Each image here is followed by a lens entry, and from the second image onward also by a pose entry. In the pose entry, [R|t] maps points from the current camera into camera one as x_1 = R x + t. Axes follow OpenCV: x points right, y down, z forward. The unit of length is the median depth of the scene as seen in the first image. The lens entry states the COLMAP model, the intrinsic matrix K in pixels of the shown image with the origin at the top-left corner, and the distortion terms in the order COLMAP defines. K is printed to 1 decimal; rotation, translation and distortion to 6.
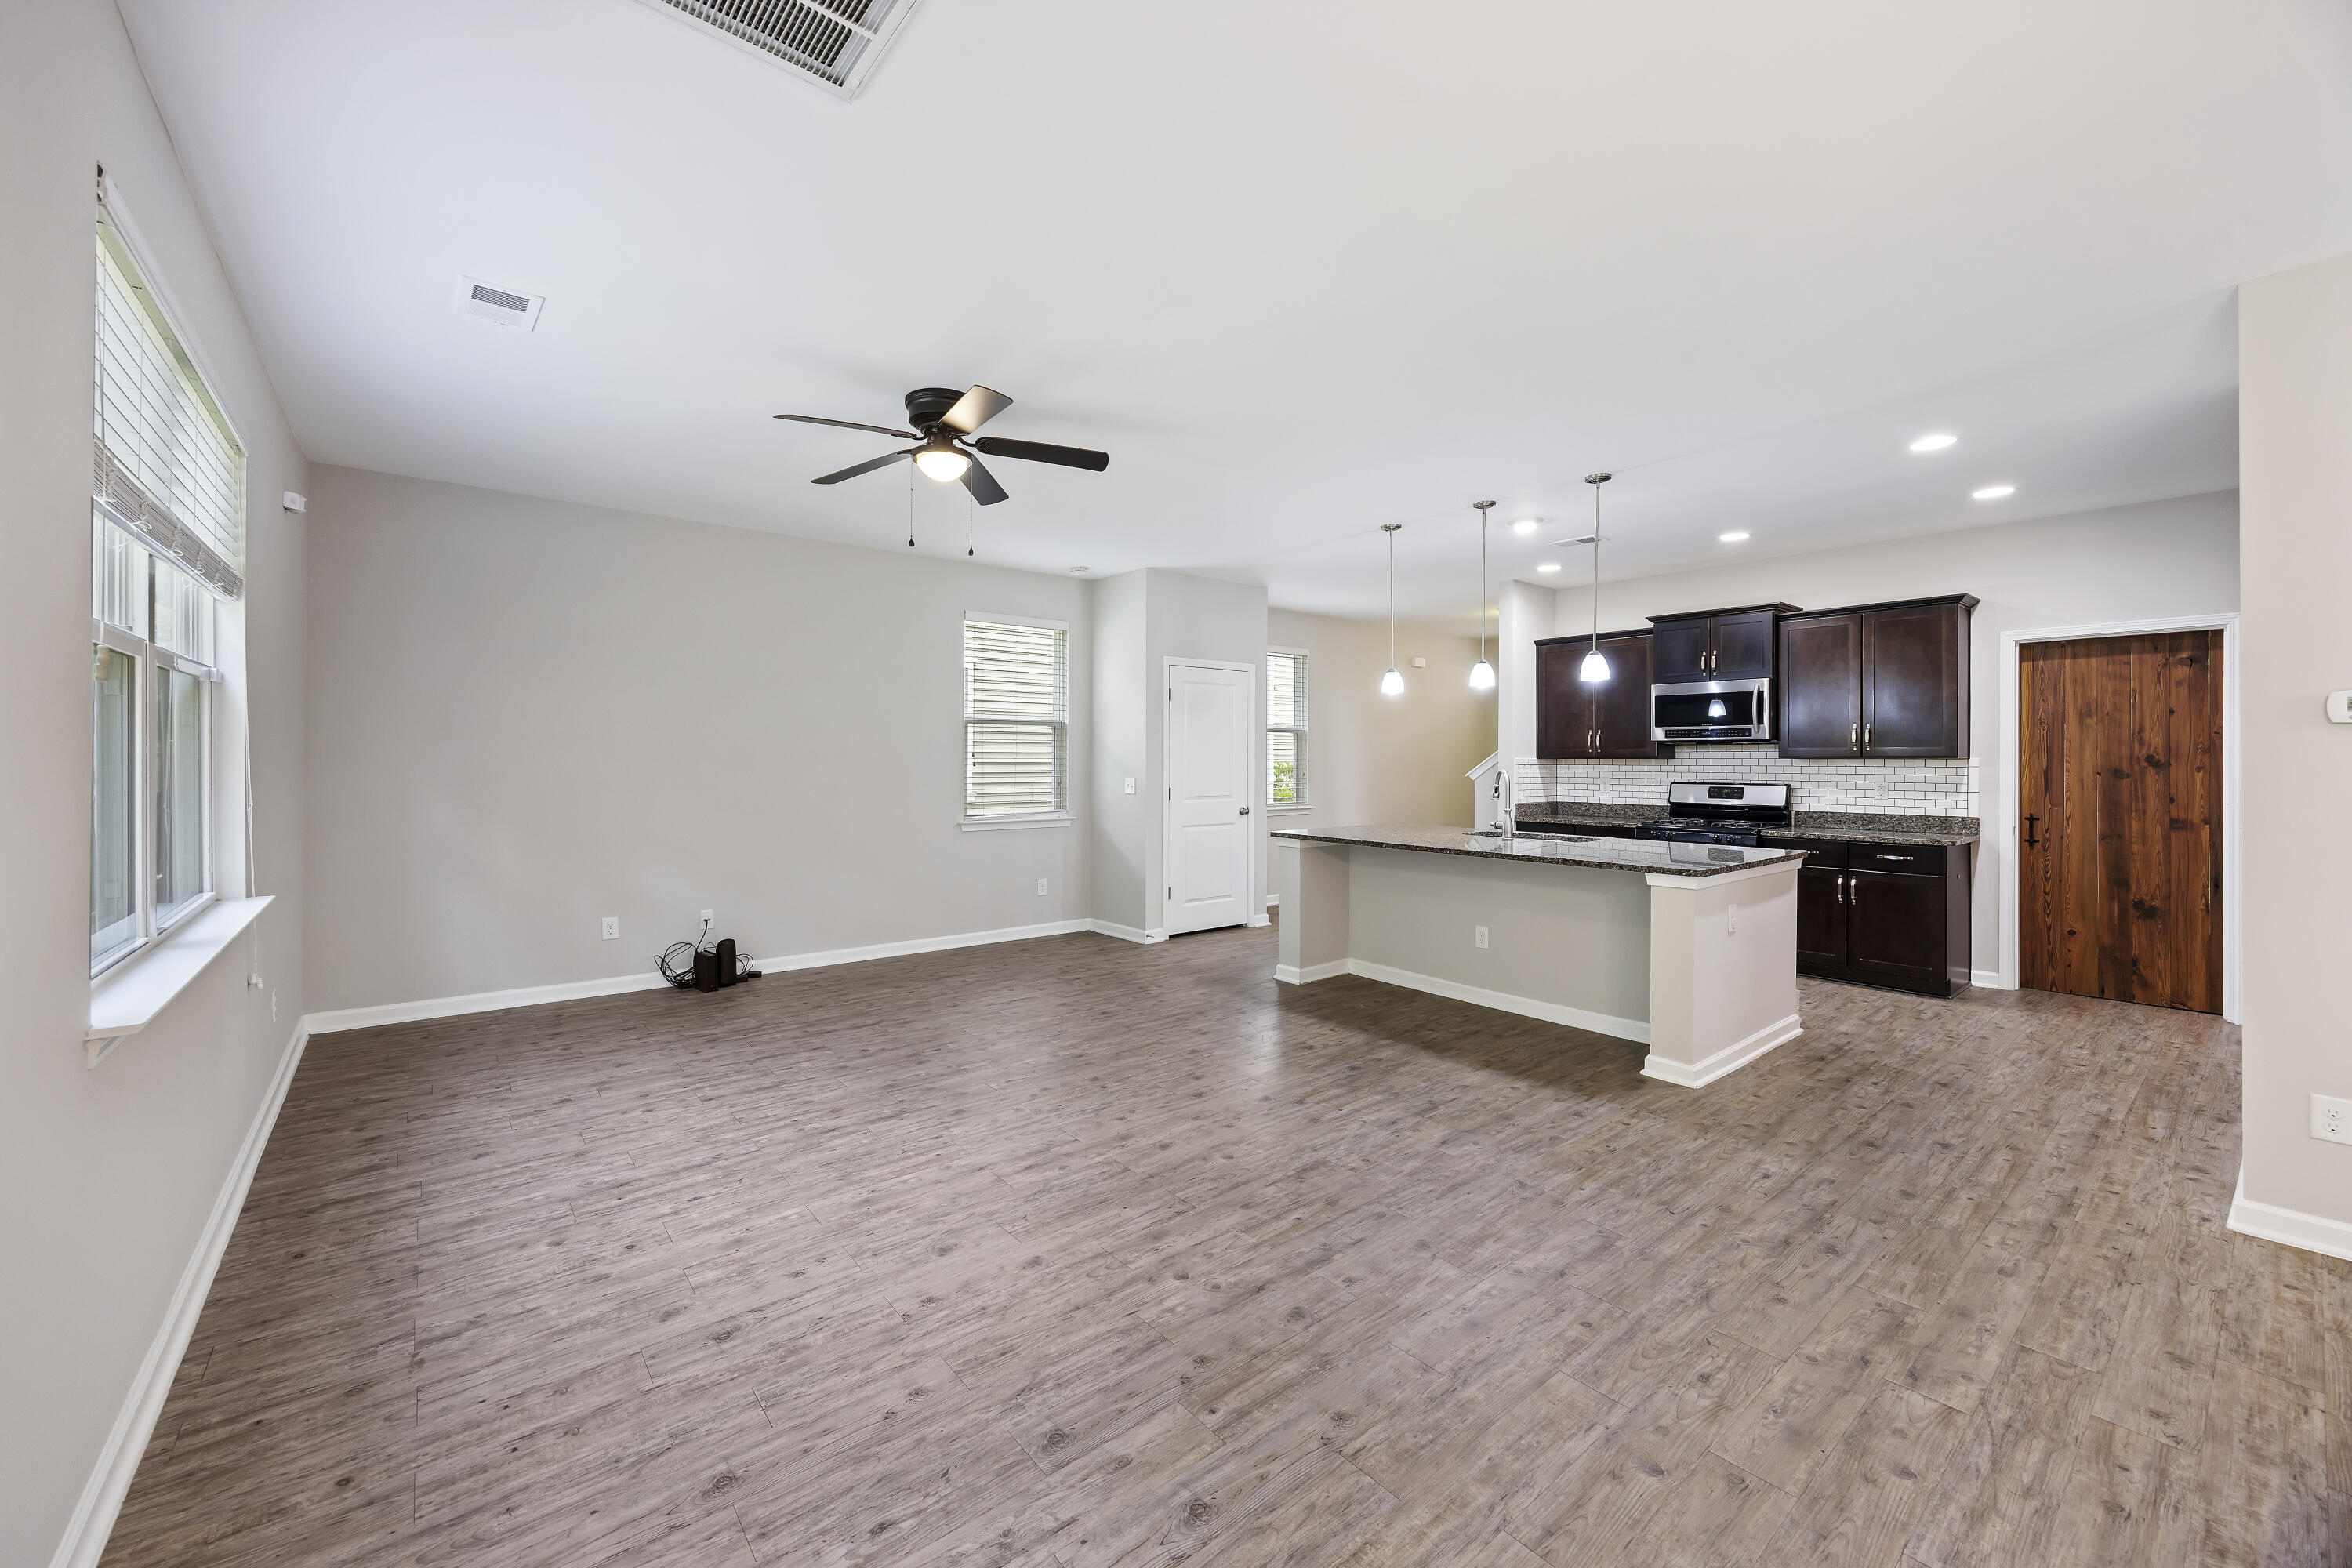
lens RADIAL K [[920.5, 0, 1175.5], [0, 920.5, 753.4], [0, 0, 1]] dist [-0.000079, -0.000098]
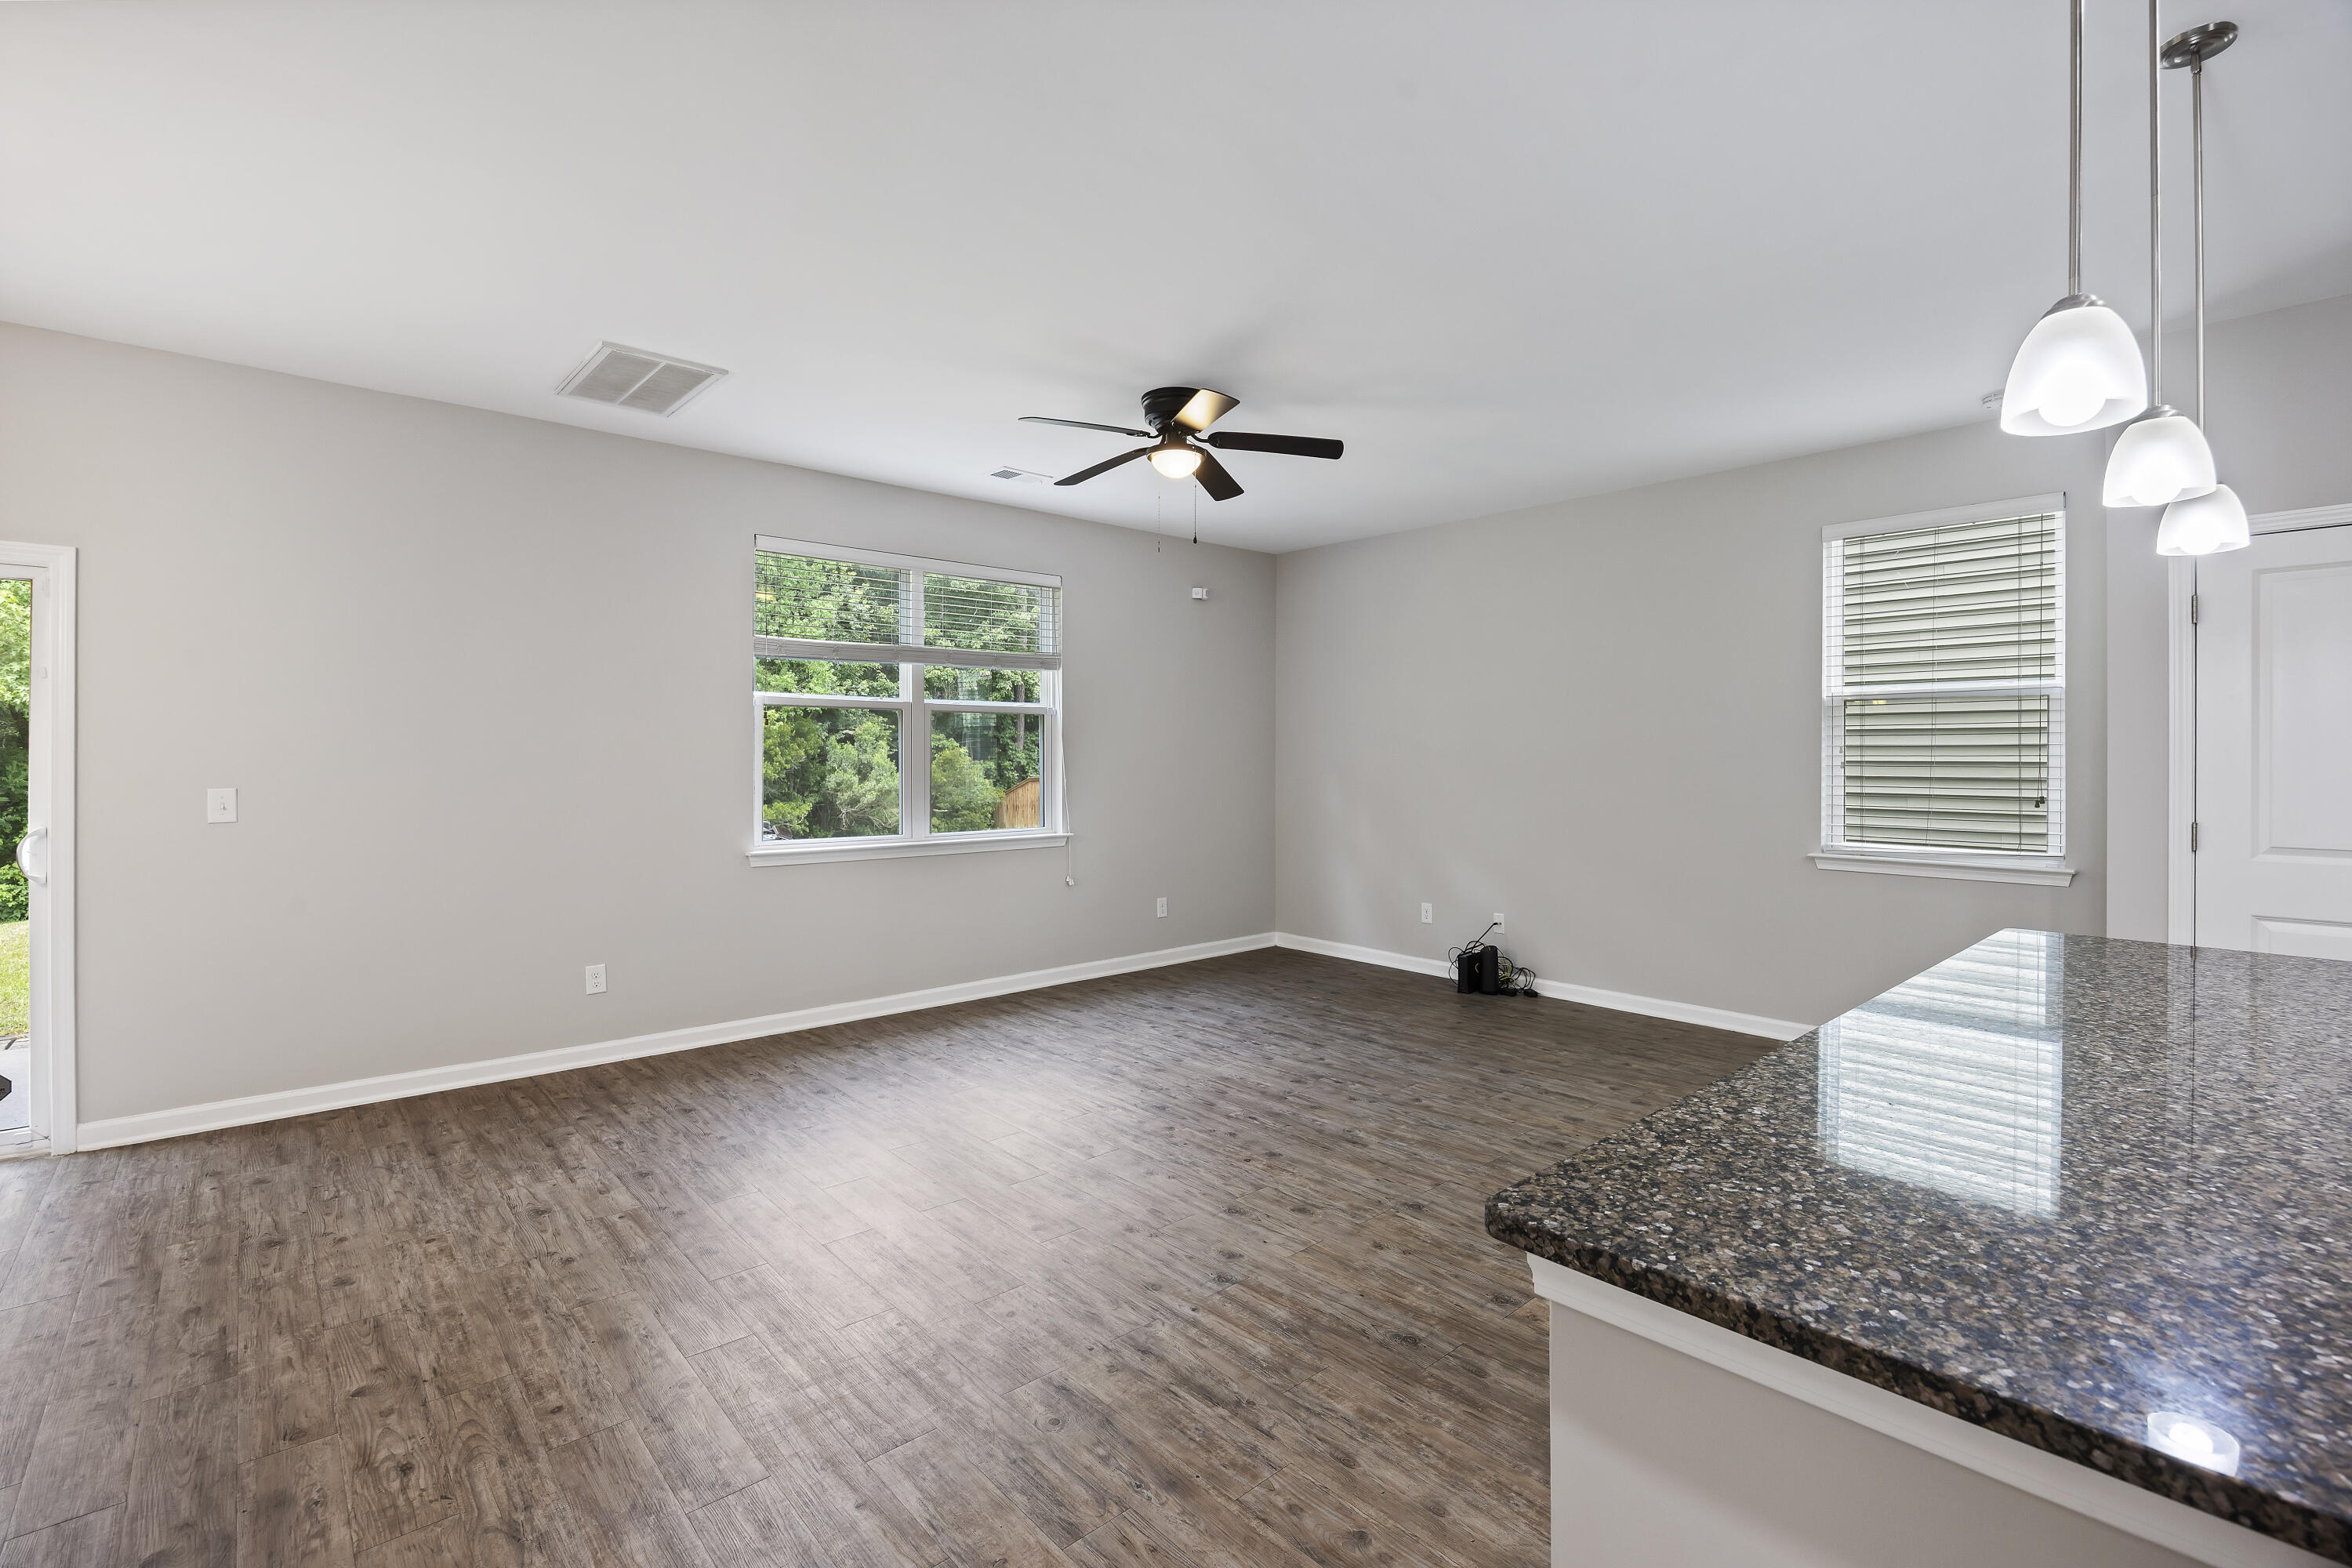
lens RADIAL K [[1053.7, 0, 1176.7], [0, 1053.7, 754.5], [0, 0, 1]] dist [-0.015054, -0.000255]
pose [[0.042922, -0.001571, -0.999077, 0.969215], [0.001091, 0.999998, -0.001525, 0.008050], [0.999078, -0.001024, 0.042924, 1.032730]]
